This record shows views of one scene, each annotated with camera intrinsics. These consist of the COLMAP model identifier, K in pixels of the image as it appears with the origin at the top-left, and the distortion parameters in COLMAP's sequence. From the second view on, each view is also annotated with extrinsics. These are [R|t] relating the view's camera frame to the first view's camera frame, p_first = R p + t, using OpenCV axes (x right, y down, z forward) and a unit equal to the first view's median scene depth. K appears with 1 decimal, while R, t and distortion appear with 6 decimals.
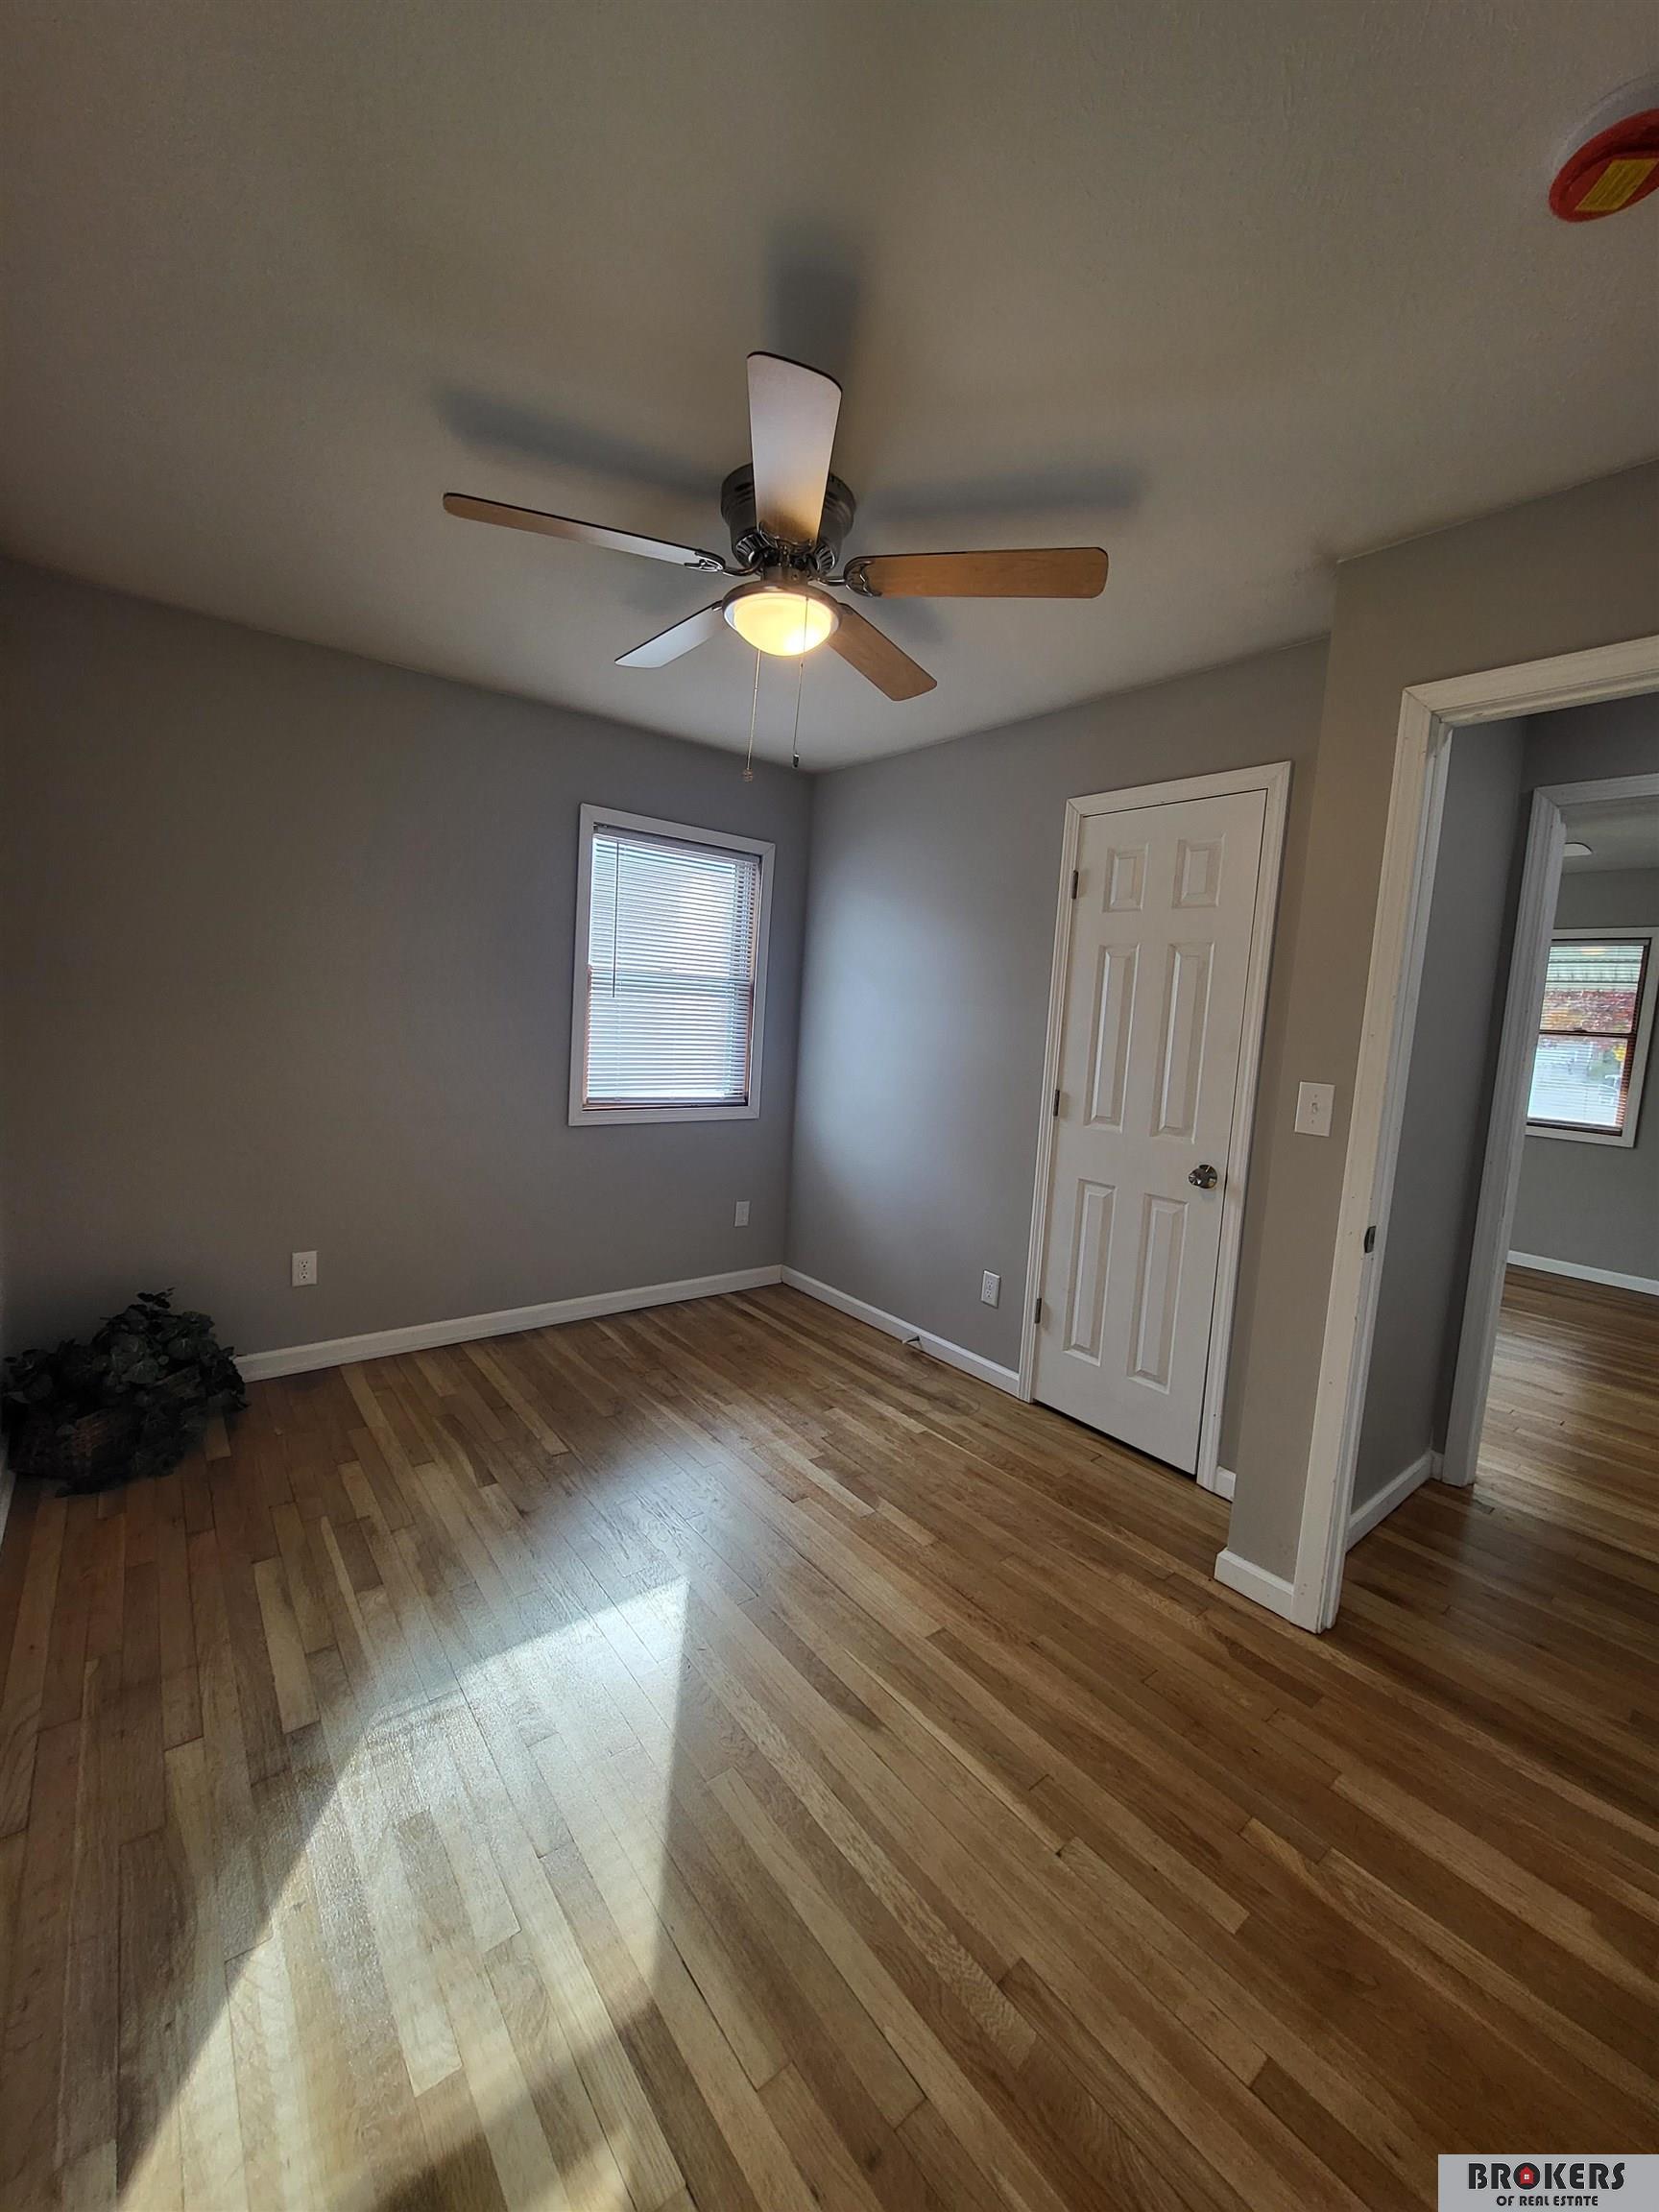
lens RADIAL K [[868.7, 0, 830.1], [0, 868.7, 1100.3], [0, 0, 1]] dist [0.002395, -0.002080]
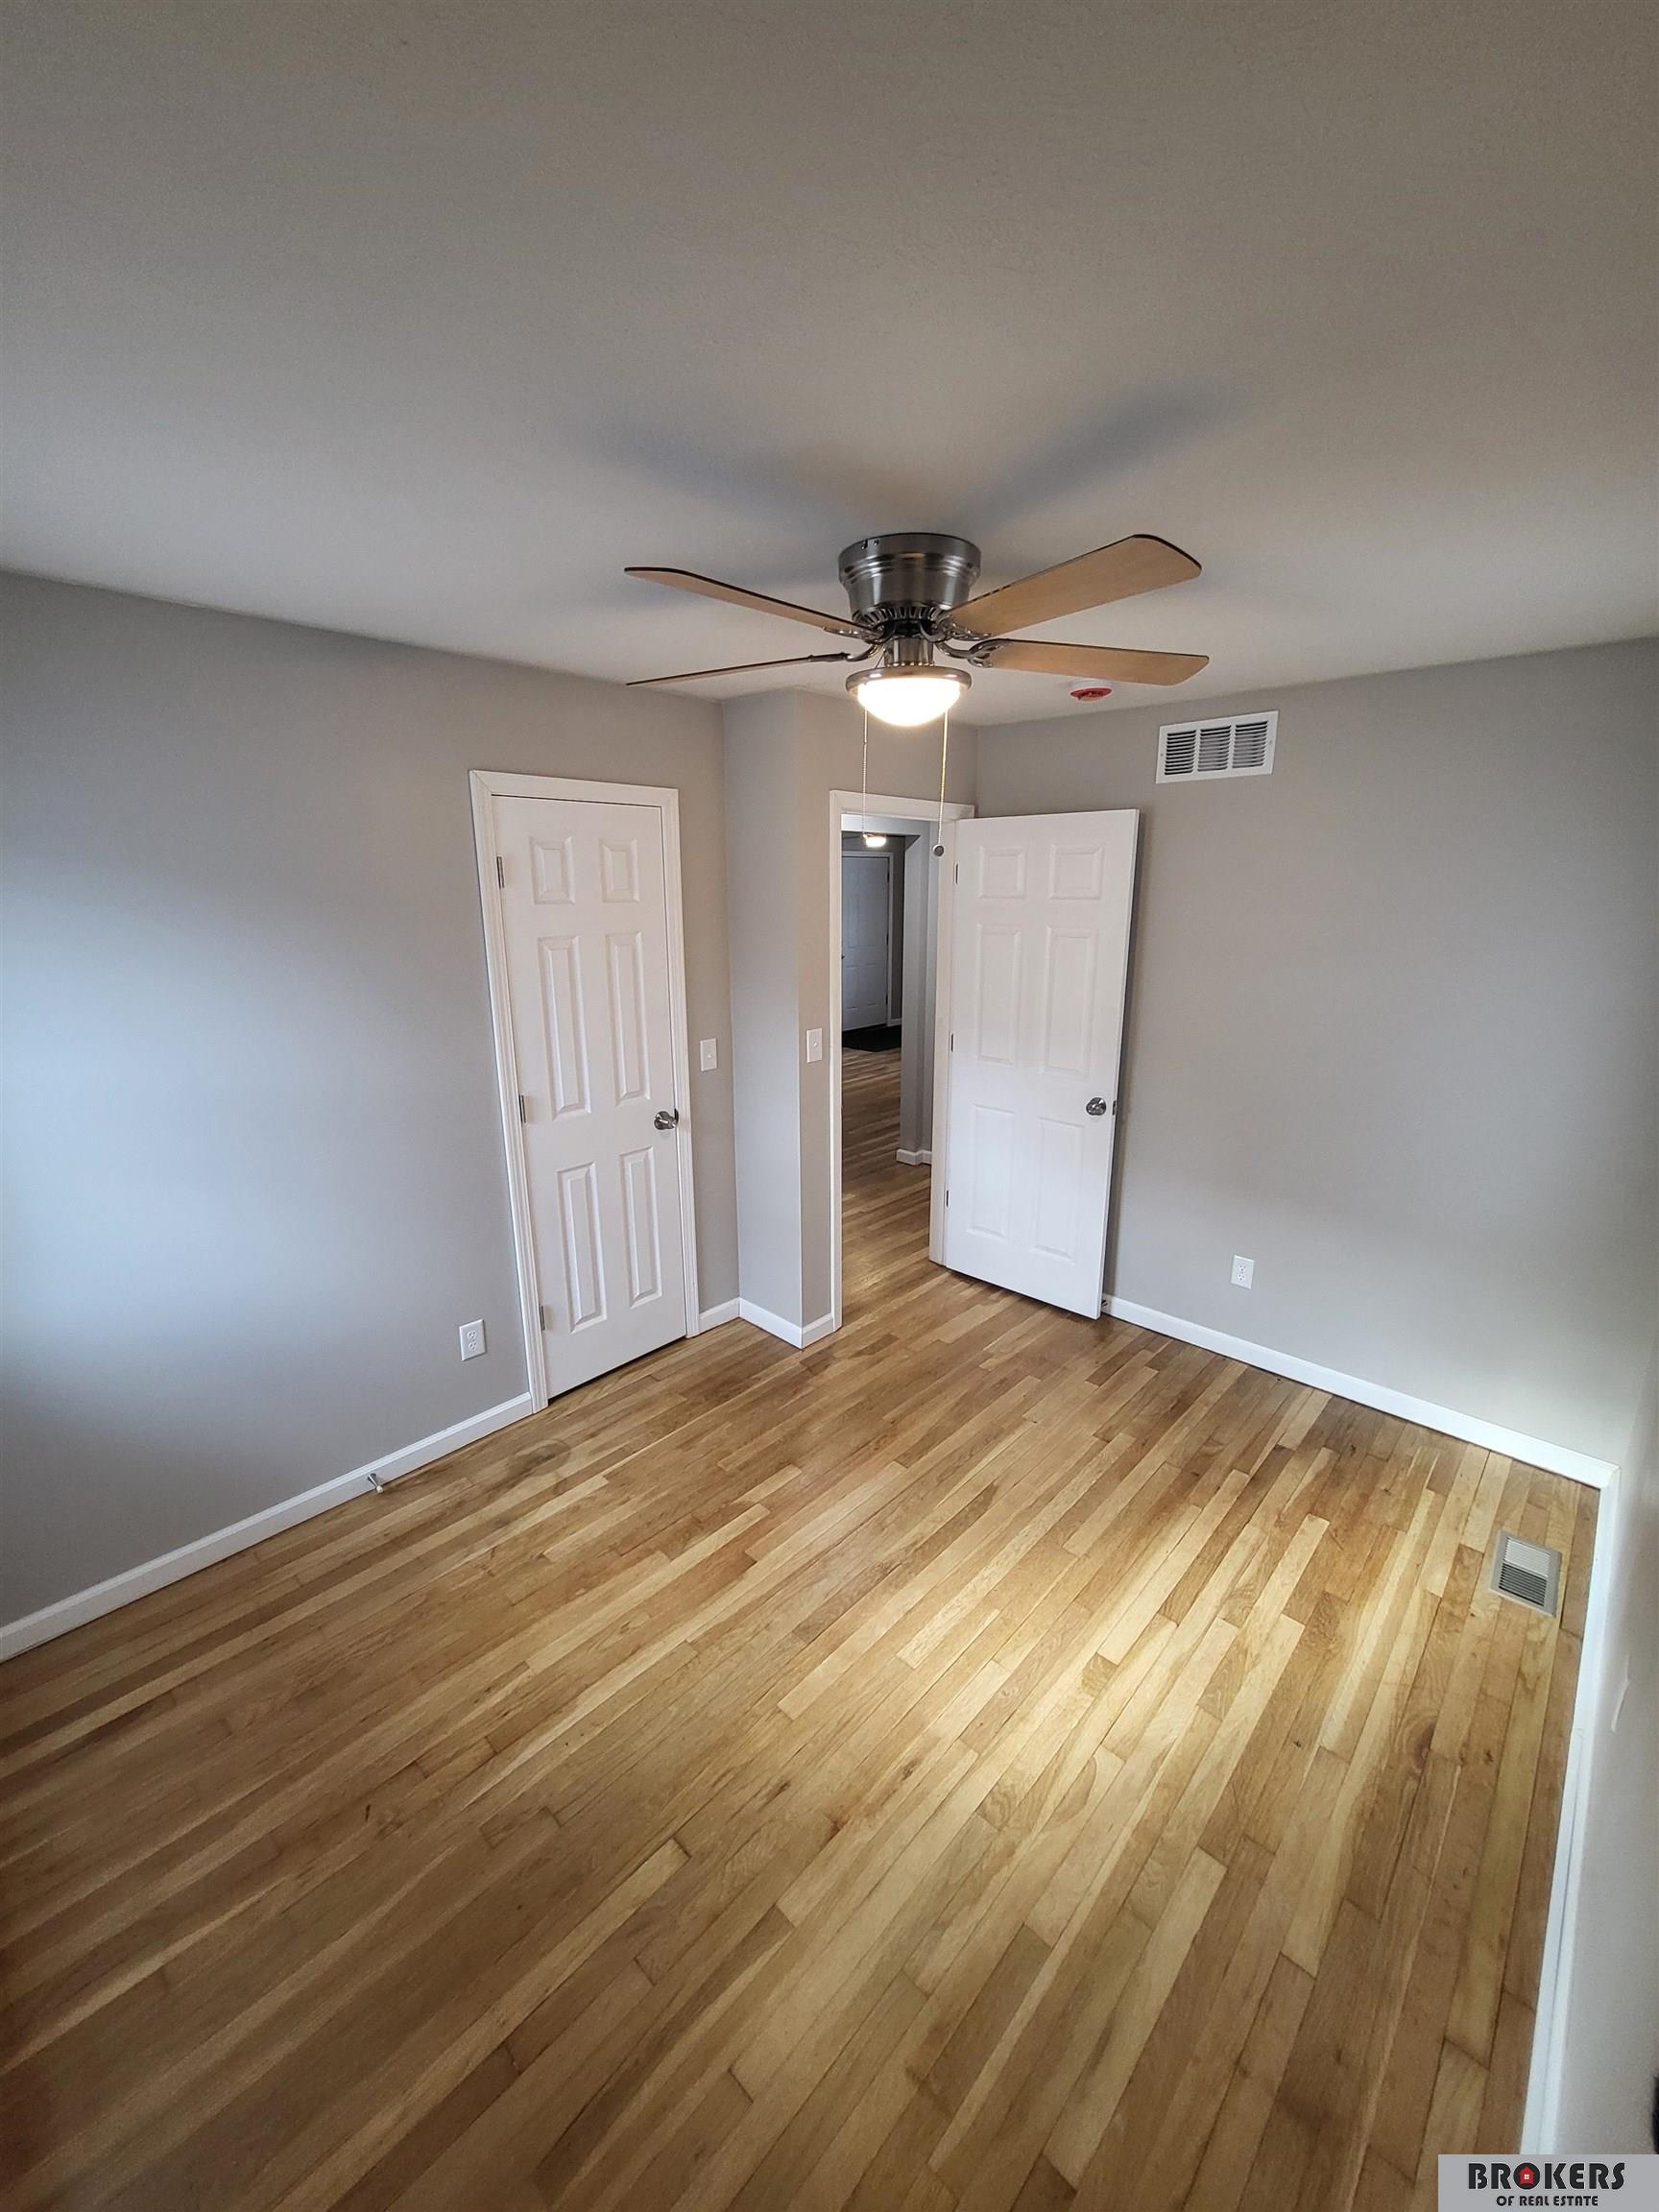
lens RADIAL K [[868.7, 0, 834.6], [0, 868.7, 1103.8], [0, 0, 1]] dist [0.002395, -0.002080]
pose [[-0.143717, -0.307829, 0.940525, -0.755940], [0.102958, 0.940582, 0.323580, -0.307260], [-0.984248, 0.143339, -0.103484, 0.865835]]
